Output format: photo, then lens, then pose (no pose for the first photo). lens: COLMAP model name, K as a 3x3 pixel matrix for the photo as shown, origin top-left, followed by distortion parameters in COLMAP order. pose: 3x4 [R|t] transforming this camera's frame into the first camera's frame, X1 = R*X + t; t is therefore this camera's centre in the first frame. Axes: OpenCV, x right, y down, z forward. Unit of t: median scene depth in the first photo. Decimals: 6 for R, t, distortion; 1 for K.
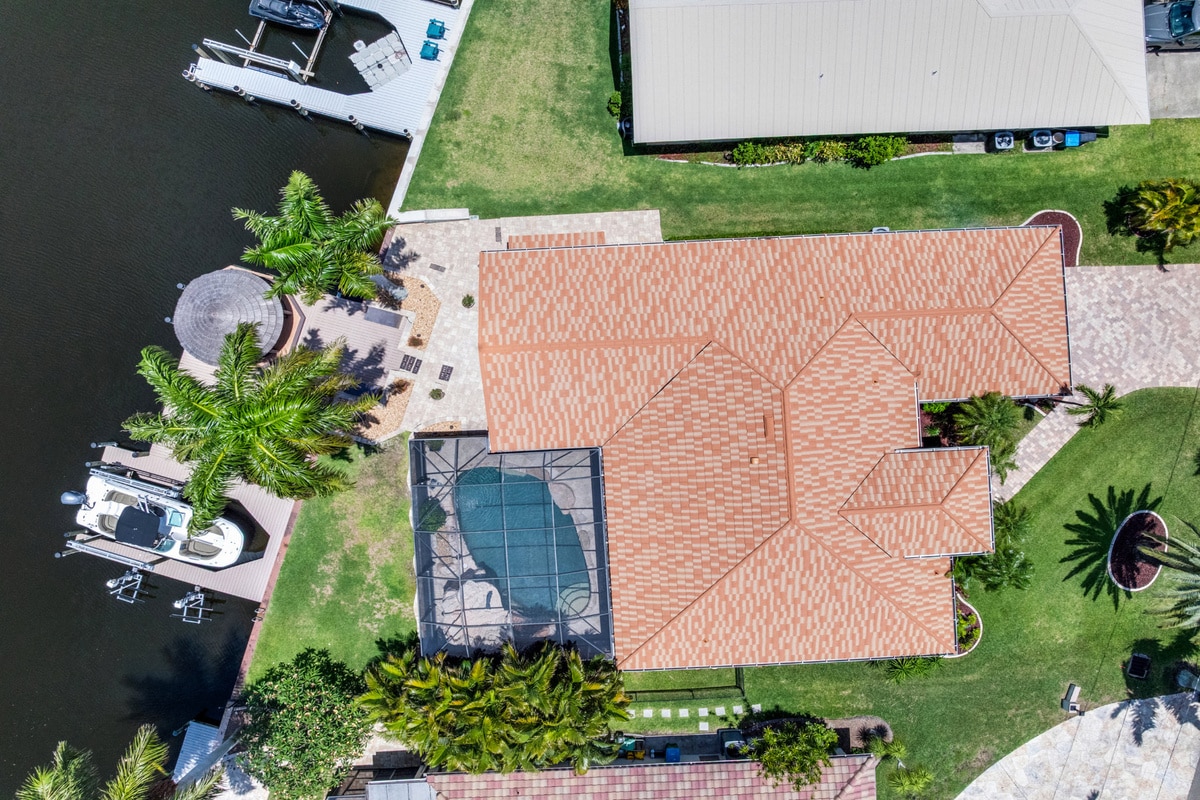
lens RADIAL K [[857.2, 0, 600.0], [0, 857.2, 400.0], [0, 0, 1]] dist [-0.032739, -0.006726]
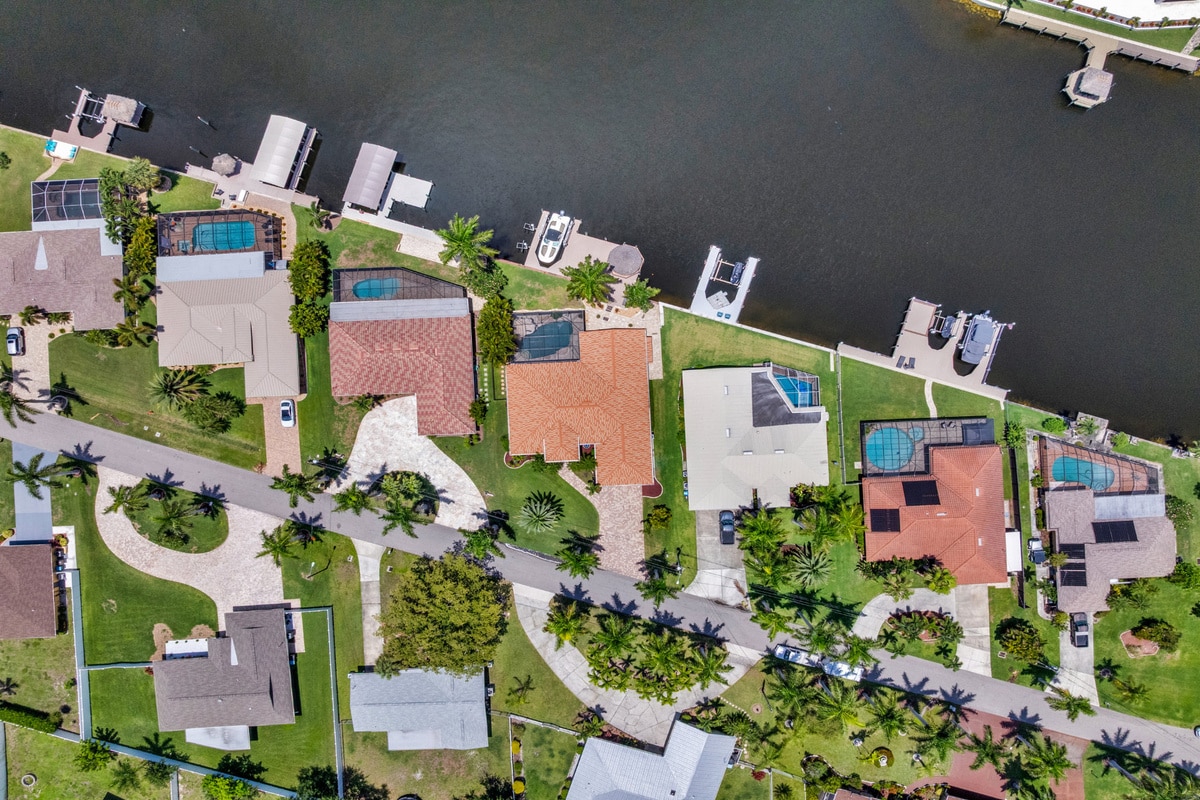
lens RADIAL K [[857.2, 0, 600.0], [0, 857.2, 400.0], [0, 0, 1]] dist [-0.032739, -0.006726]
pose [[-0.005430, 0.880491, 0.474031, -1.299842], [-0.999919, -0.010252, 0.007590, -0.036525], [0.011543, -0.473951, 0.880475, -1.641466]]
